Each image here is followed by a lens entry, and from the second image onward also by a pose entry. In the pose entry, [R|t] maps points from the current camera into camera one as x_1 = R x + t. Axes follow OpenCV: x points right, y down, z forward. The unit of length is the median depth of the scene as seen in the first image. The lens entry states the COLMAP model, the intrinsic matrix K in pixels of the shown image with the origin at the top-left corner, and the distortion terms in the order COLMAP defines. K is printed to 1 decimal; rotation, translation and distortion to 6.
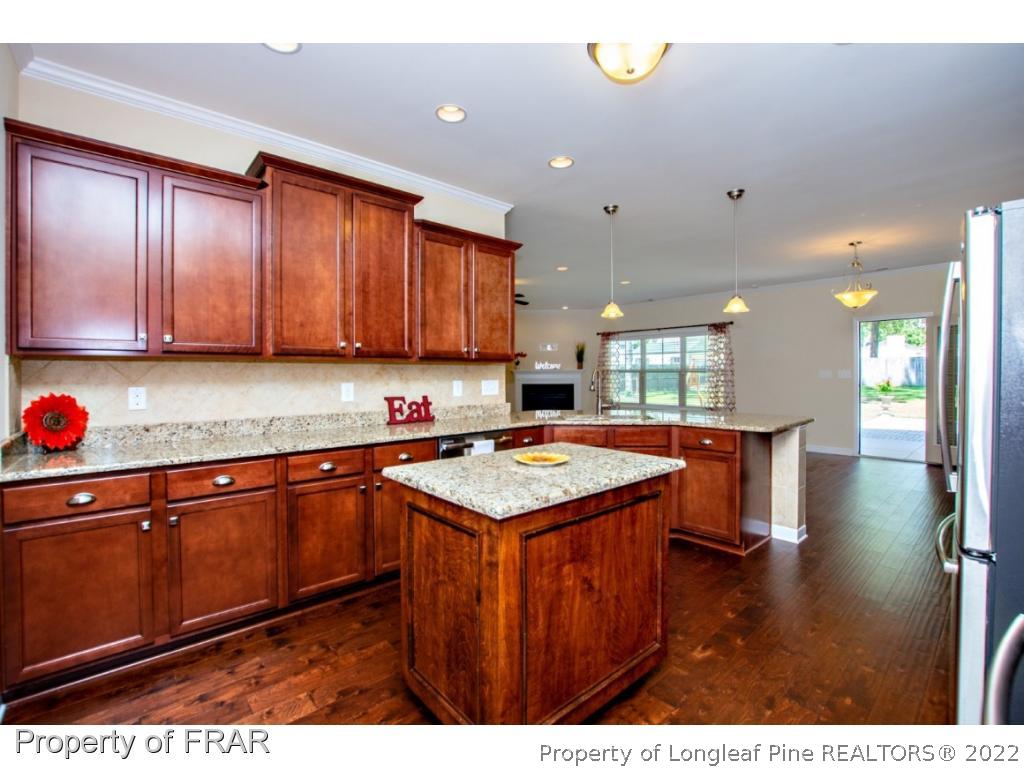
lens RADIAL K [[465.6, 0, 512.0], [0, 465.6, 384.0], [0, 0, 1]] dist [-0.016406, 0.000432]
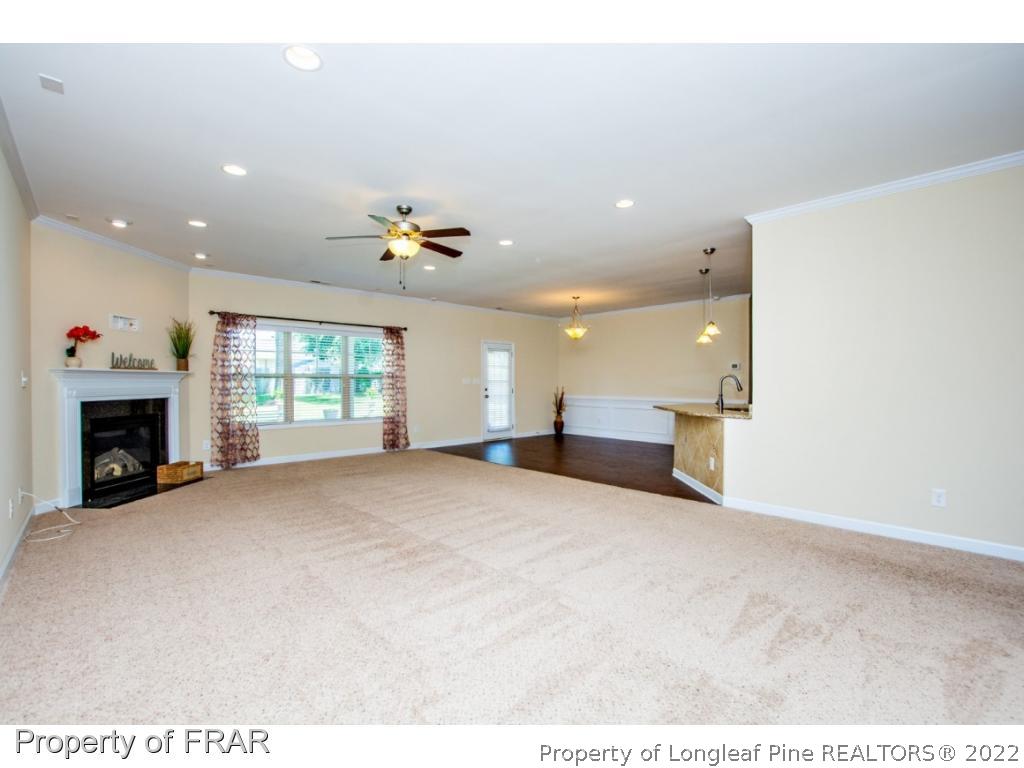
lens RADIAL K [[465.6, 0, 512.0], [0, 465.6, 384.0], [0, 0, 1]] dist [-0.016406, 0.000432]
pose [[0.022342, -0.007538, 0.999722, -0.414726], [0.014659, 0.999867, 0.007211, -0.015071], [-0.999643, 0.014494, 0.022450, 0.617266]]
